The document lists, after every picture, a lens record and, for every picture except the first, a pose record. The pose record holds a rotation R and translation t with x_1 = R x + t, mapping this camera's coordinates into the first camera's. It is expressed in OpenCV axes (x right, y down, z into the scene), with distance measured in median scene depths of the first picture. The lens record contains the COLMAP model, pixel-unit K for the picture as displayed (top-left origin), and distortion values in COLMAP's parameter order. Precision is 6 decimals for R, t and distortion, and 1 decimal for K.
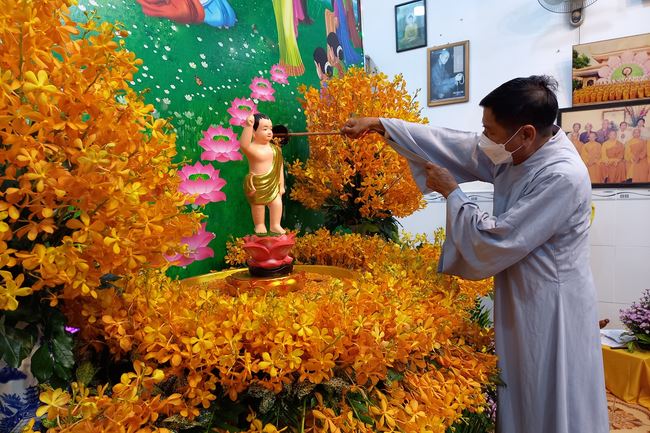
lens RADIAL K [[478.4, 0, 325.7], [0, 478.4, 232.9], [0, 0, 1]] dist [0.058292, -0.048904]
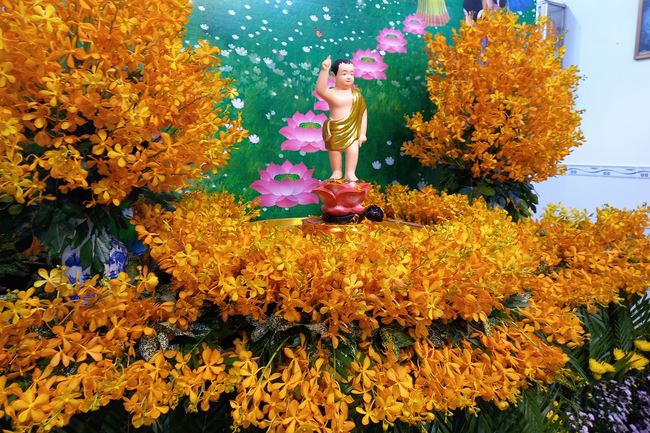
lens RADIAL K [[478.4, 0, 331.2], [0, 478.4, 201.3], [0, 0, 1]] dist [0.058292, -0.048904]
pose [[0.897758, 0.101695, -0.428589, 0.236044], [-0.103218, 0.994463, 0.019756, 0.022617], [0.428225, 0.026501, 0.903283, 0.077484]]
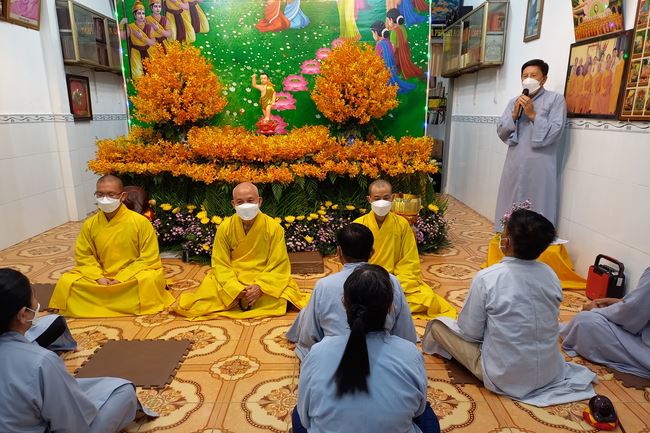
lens RADIAL K [[478.4, 0, 323.2], [0, 478.4, 238.4], [0, 0, 1]] dist [0.058292, -0.048904]
pose [[0.563035, 0.255474, -0.785955, 1.851993], [-0.121113, 0.966259, 0.227320, -0.009669], [0.817510, -0.032800, 0.574979, -0.217671]]
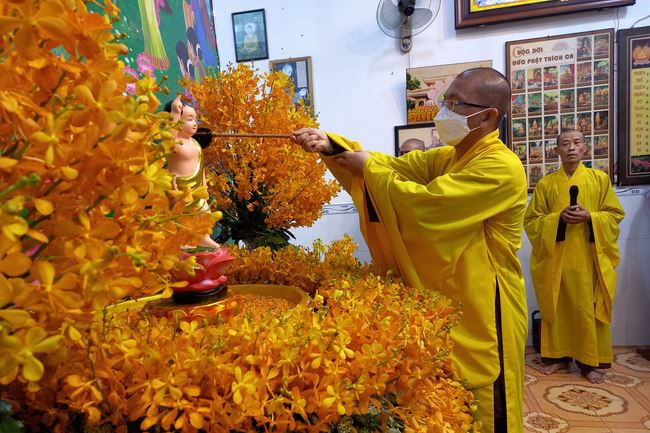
lens RADIAL K [[478.4, 0, 320.7], [0, 478.4, 243.7], [0, 0, 1]] dist [0.058292, -0.048904]
pose [[0.911714, -0.062380, 0.406063, -0.210319], [0.073231, 0.997252, -0.011225, 0.013866], [-0.404247, 0.039970, 0.913776, 0.138386]]
